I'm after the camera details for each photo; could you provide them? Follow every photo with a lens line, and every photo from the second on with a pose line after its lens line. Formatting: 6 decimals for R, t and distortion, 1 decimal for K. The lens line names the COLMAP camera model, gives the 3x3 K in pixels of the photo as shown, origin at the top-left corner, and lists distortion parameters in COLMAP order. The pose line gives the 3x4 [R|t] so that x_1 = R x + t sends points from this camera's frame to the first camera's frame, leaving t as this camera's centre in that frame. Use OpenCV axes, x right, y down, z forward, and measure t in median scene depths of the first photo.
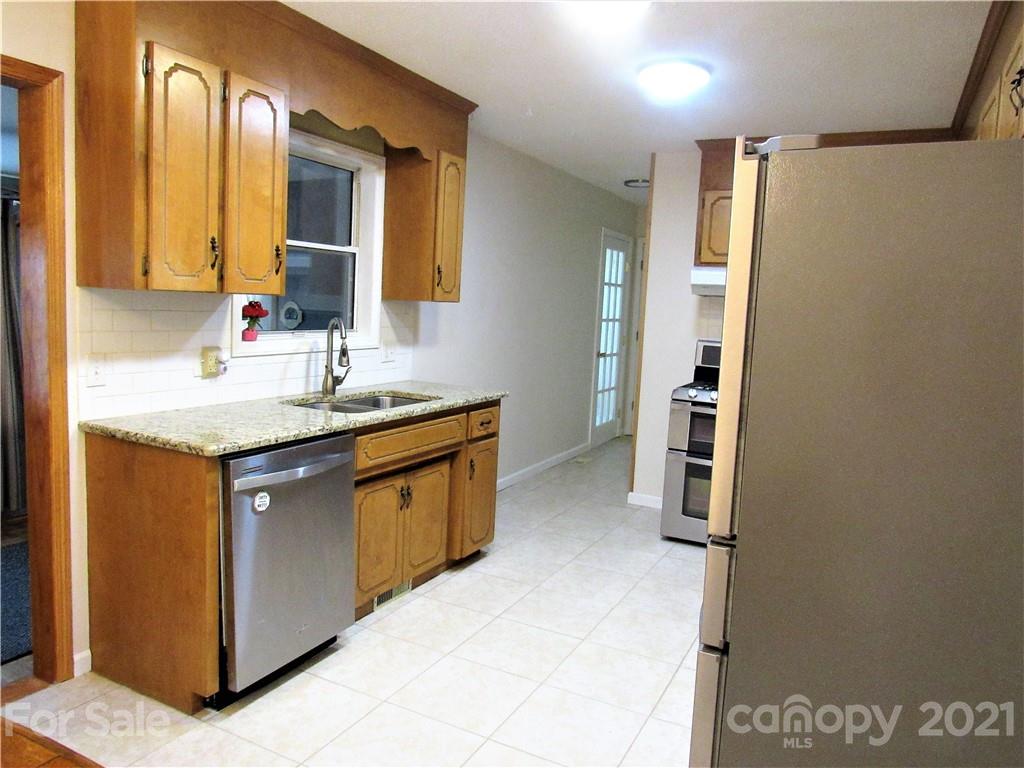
lens RADIAL K [[726.4, 0, 516.3], [0, 726.4, 381.6], [0, 0, 1]] dist [-0.030761, 0.007614]
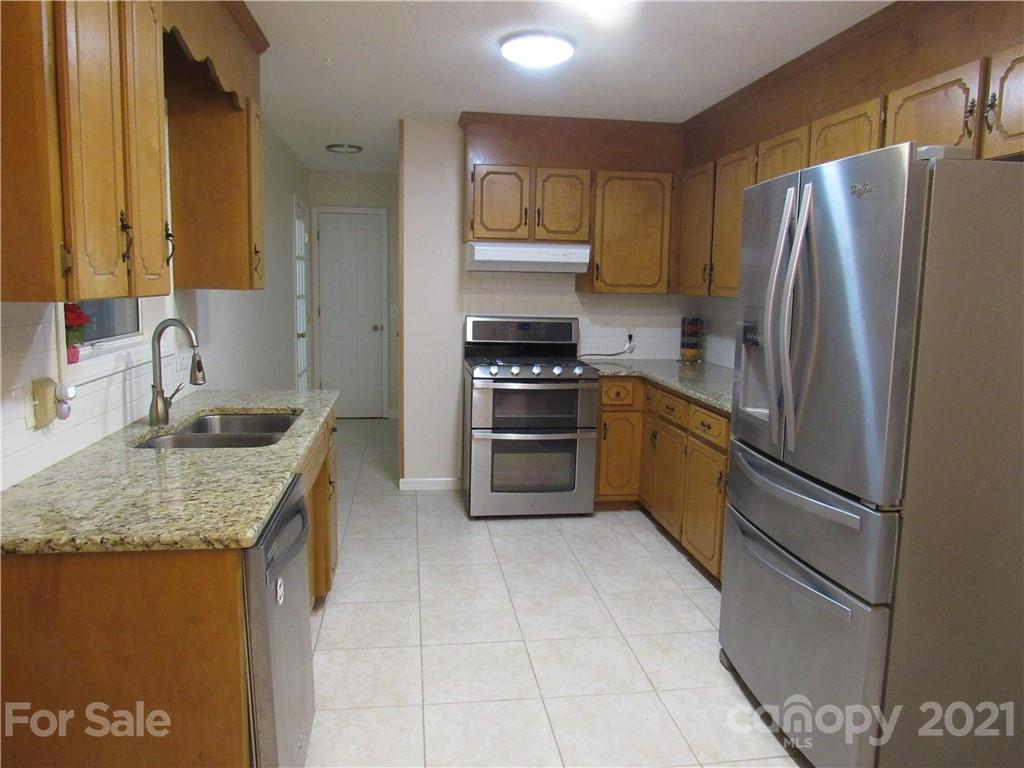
lens RADIAL K [[726.4, 0, 516.4], [0, 726.4, 381.9], [0, 0, 1]] dist [-0.030761, 0.007614]
pose [[0.815988, -0.109878, 0.567531, -0.444908], [0.081936, 0.993841, 0.074608, -0.059513], [-0.572233, -0.014379, 0.819965, 0.236357]]
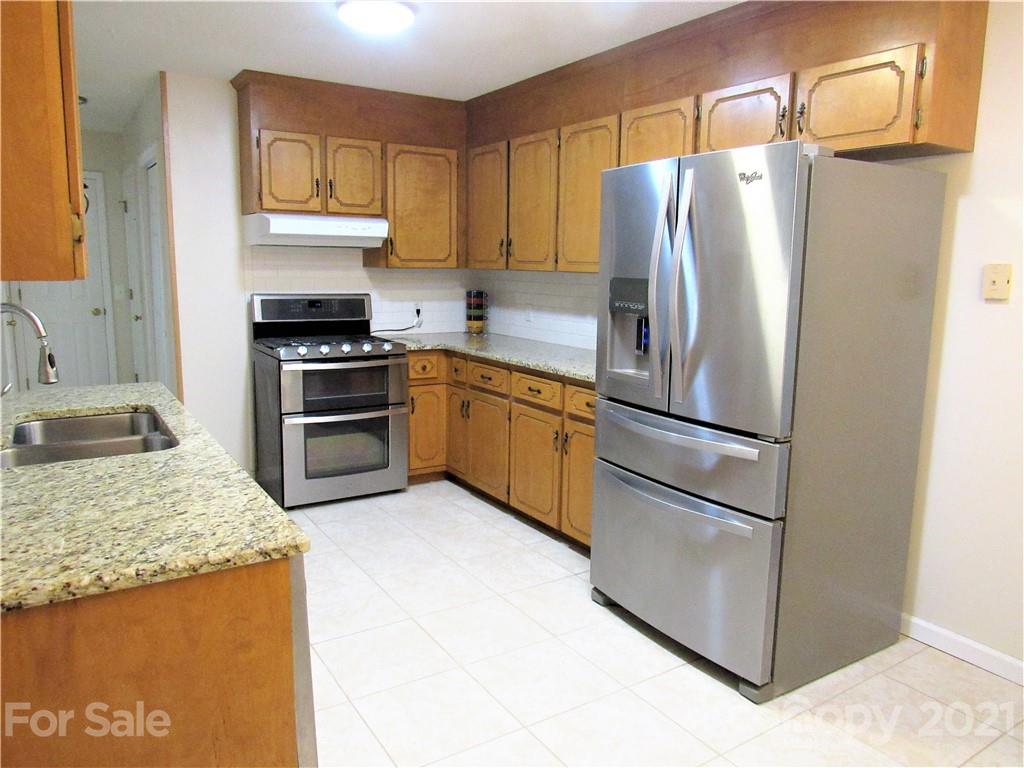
lens RADIAL K [[726.4, 0, 513.1], [0, 726.4, 380.9], [0, 0, 1]] dist [-0.030761, 0.007614]
pose [[0.503684, -0.176908, 0.845580, -0.623706], [0.101941, 0.984140, 0.145174, -0.080403], [-0.857852, 0.013078, 0.513730, 0.412335]]
